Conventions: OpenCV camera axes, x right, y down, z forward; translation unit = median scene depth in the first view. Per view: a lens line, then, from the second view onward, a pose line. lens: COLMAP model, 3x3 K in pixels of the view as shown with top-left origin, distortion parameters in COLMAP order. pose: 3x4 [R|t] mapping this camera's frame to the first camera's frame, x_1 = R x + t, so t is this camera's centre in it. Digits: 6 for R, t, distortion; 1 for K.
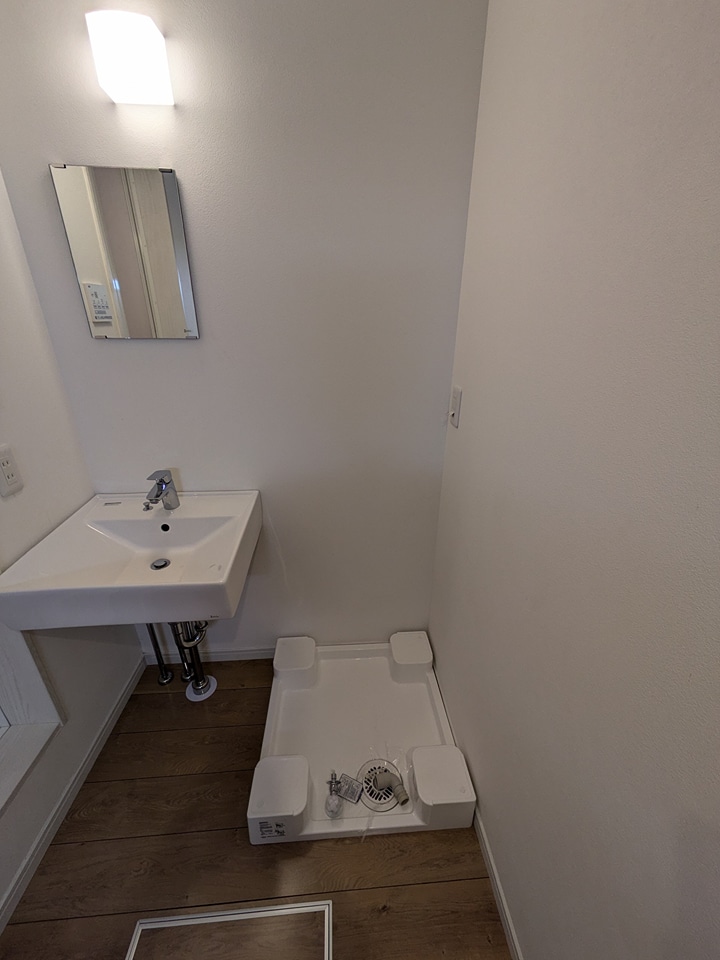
lens RADIAL K [[378.9, 0, 358.9], [0, 378.9, 478.3], [0, 0, 1]] dist [0.002633, 0.000181]
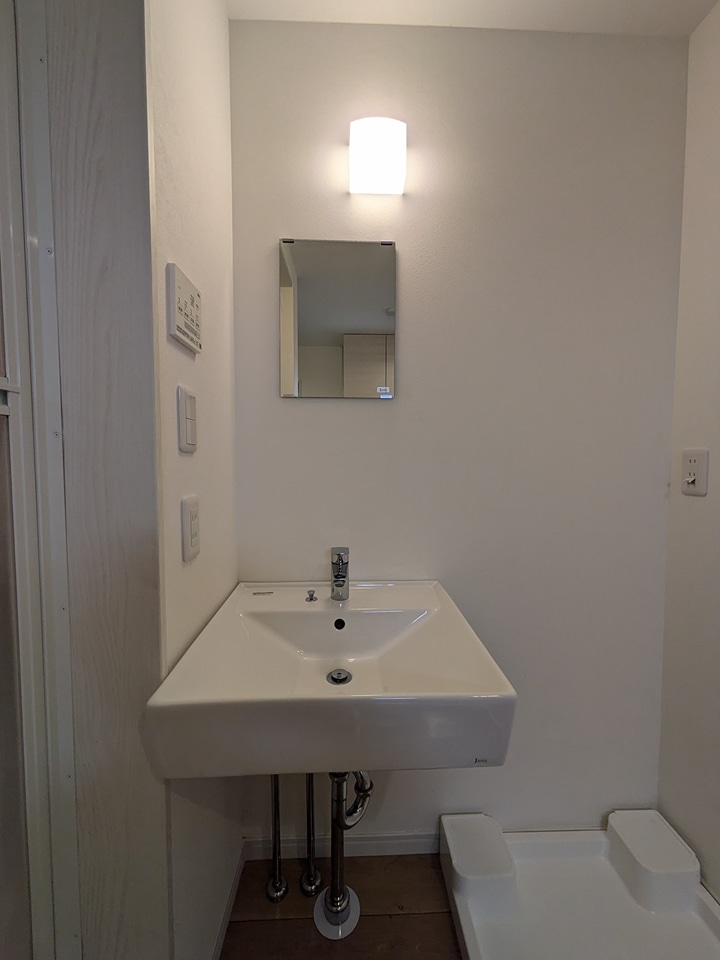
lens RADIAL K [[378.9, 0, 360.5], [0, 378.9, 480.6], [0, 0, 1]] dist [0.002633, 0.000181]
pose [[0.999401, -0.001149, -0.034583, -0.429415], [-0.010716, 0.940037, -0.340905, 0.115534], [0.032901, 0.341072, 0.939461, 0.196805]]
